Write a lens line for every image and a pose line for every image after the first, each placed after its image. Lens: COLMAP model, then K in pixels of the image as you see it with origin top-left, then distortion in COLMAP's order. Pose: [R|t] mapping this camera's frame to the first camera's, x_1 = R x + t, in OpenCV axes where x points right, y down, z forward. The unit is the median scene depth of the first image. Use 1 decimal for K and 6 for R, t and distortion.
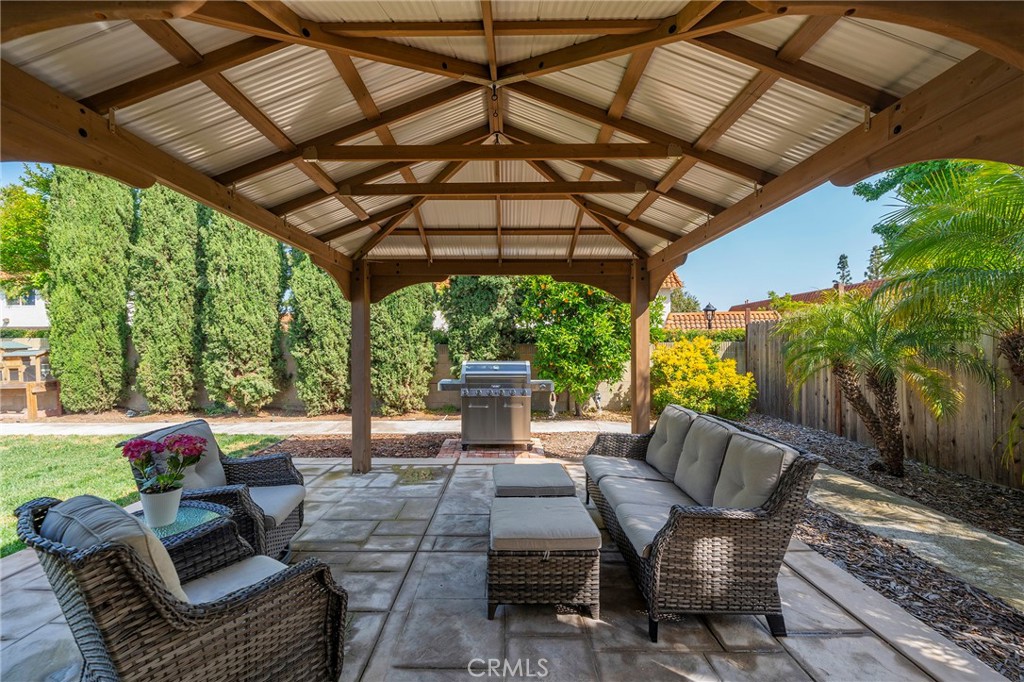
lens RADIAL K [[413.5, 0, 512.0], [0, 413.5, 341.0], [0, 0, 1]] dist [0.001523, 0.000477]
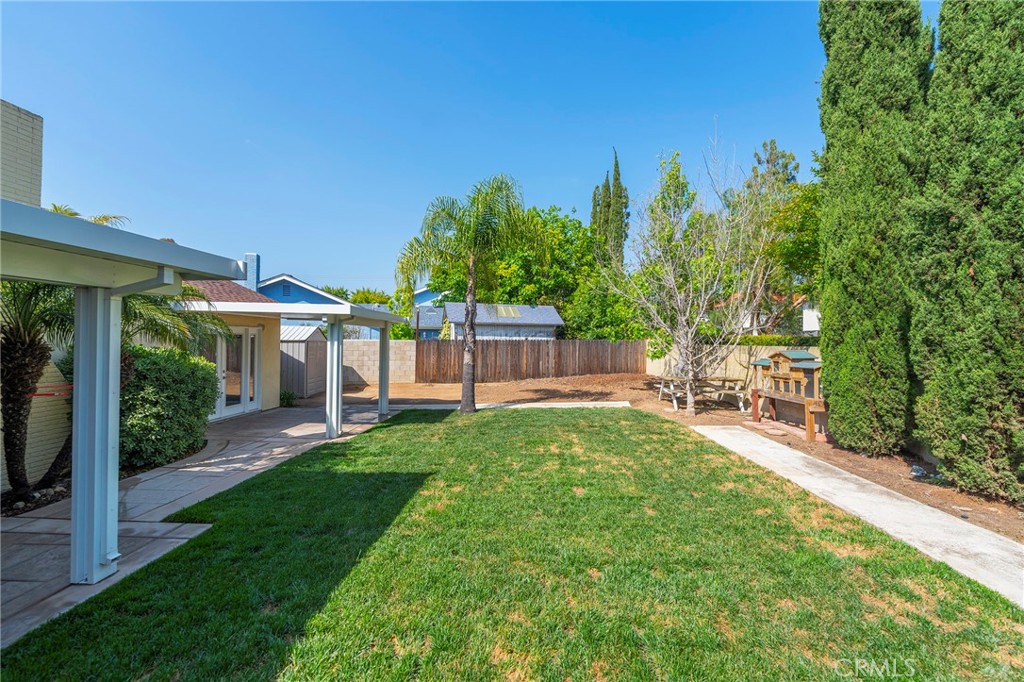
lens RADIAL K [[413.5, 0, 512.0], [0, 413.5, 341.0], [0, 0, 1]] dist [0.001523, 0.000477]
pose [[-0.050426, 0.006683, -0.998705, -0.274060], [-0.002915, 0.999972, 0.006839, -0.026823], [0.998724, 0.003256, -0.050405, 0.437014]]
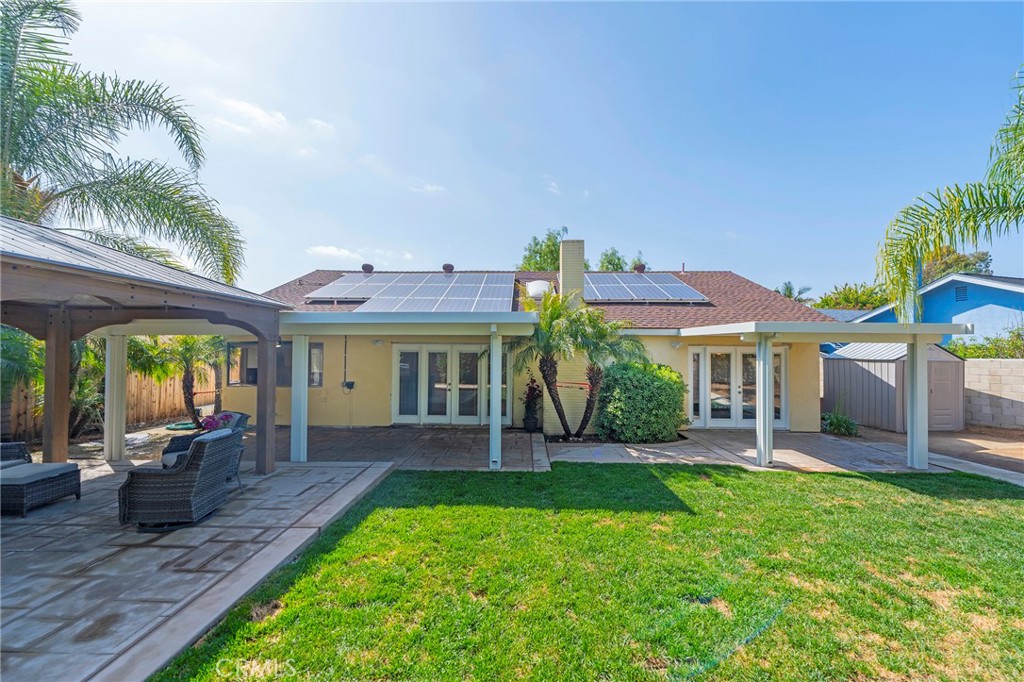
lens RADIAL K [[413.5, 0, 512.0], [0, 413.5, 341.0], [0, 0, 1]] dist [0.001523, 0.000477]
pose [[-0.999841, 0.000463, 0.017832, -0.605264], [-0.000119, 0.999468, -0.032622, -0.031348], [-0.017838, -0.032619, -0.999309, 0.787541]]
